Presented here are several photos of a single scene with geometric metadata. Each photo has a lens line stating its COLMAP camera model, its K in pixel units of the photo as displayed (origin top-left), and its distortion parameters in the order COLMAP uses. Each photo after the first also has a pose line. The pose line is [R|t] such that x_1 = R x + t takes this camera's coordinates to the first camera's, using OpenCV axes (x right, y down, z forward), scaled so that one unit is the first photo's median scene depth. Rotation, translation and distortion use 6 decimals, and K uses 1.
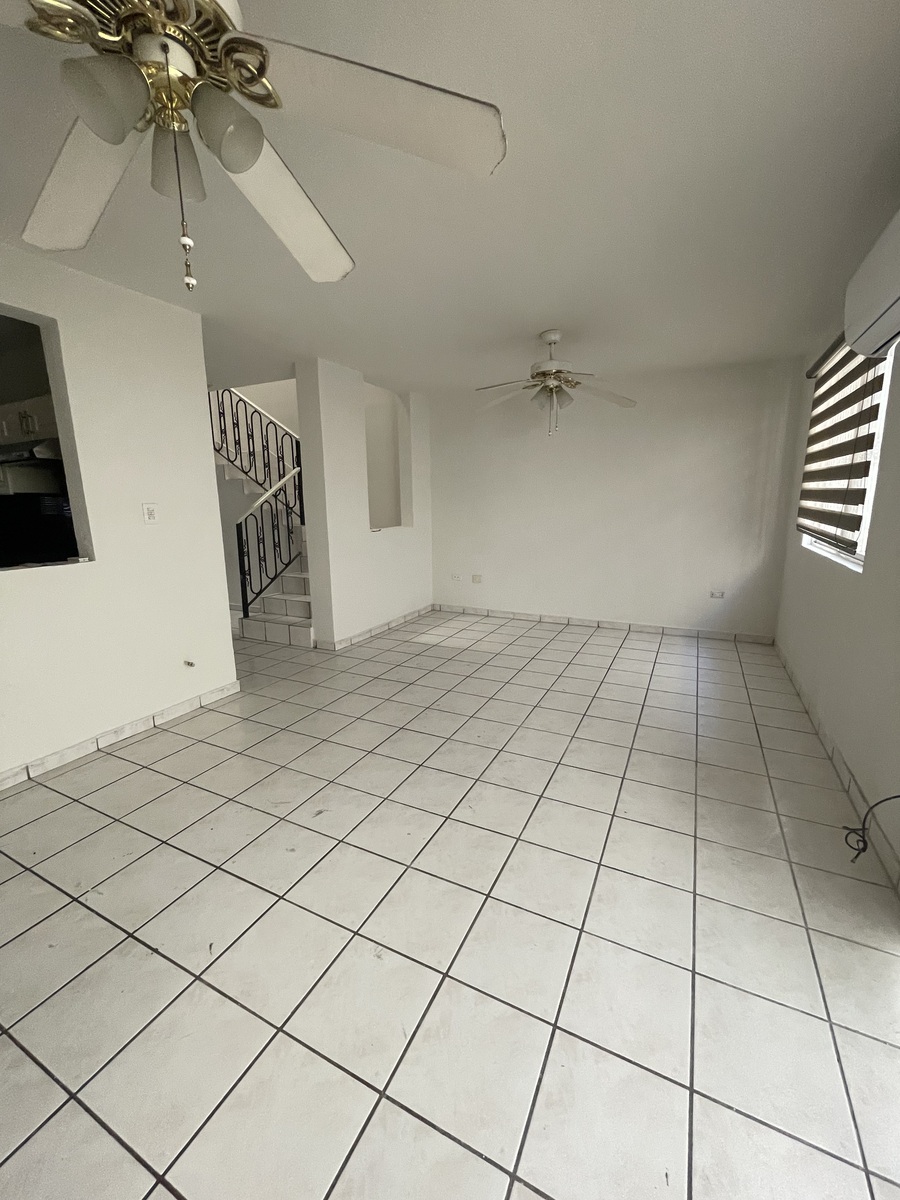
lens RADIAL K [[487.7, 0, 450.0], [0, 487.7, 600.0], [0, 0, 1]] dist [-0.007930, -0.000063]
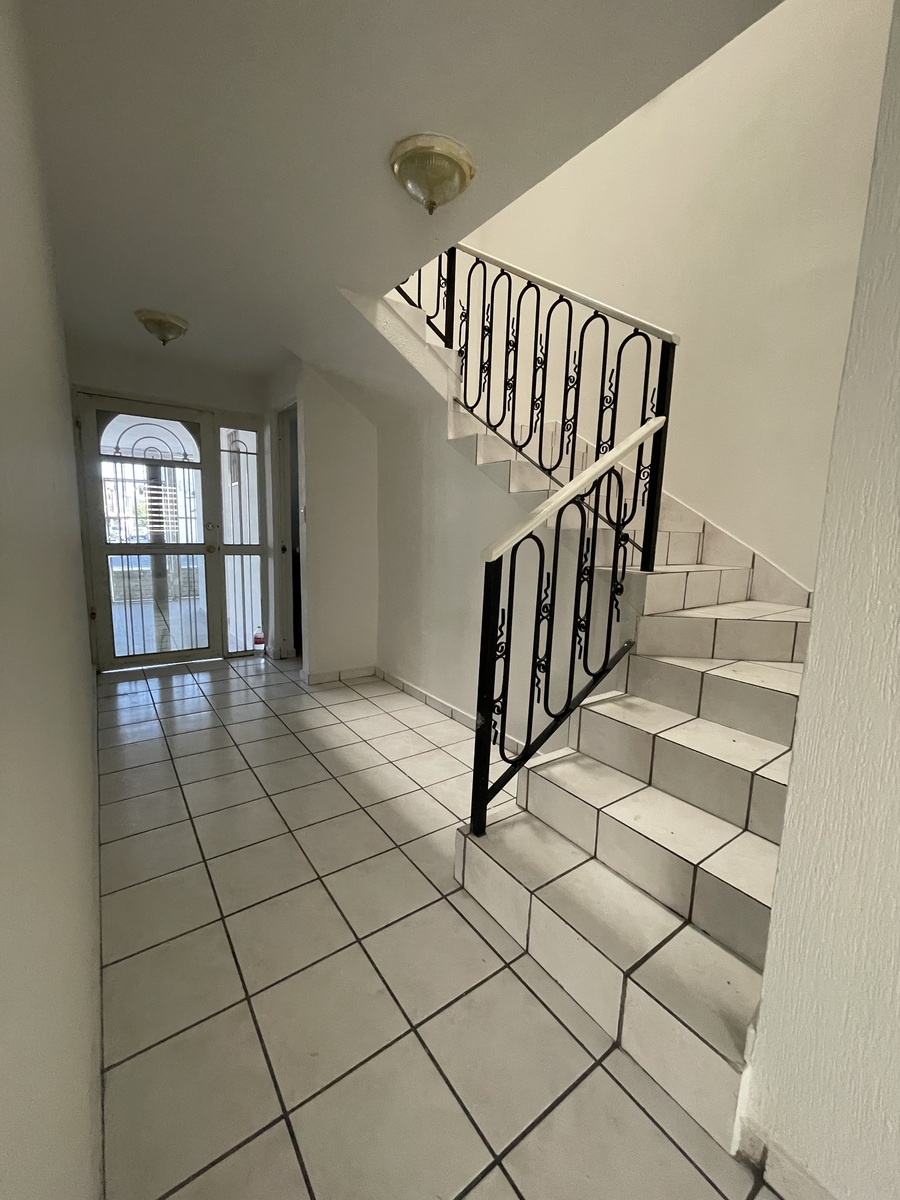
lens RADIAL K [[487.7, 0, 450.0], [0, 487.7, 600.0], [0, 0, 1]] dist [-0.007930, -0.000063]
pose [[0.883626, 0.102208, -0.456901, -0.271168], [-0.129226, 0.991215, -0.028184, -0.104703], [0.450007, 0.083947, 0.889071, 0.616327]]
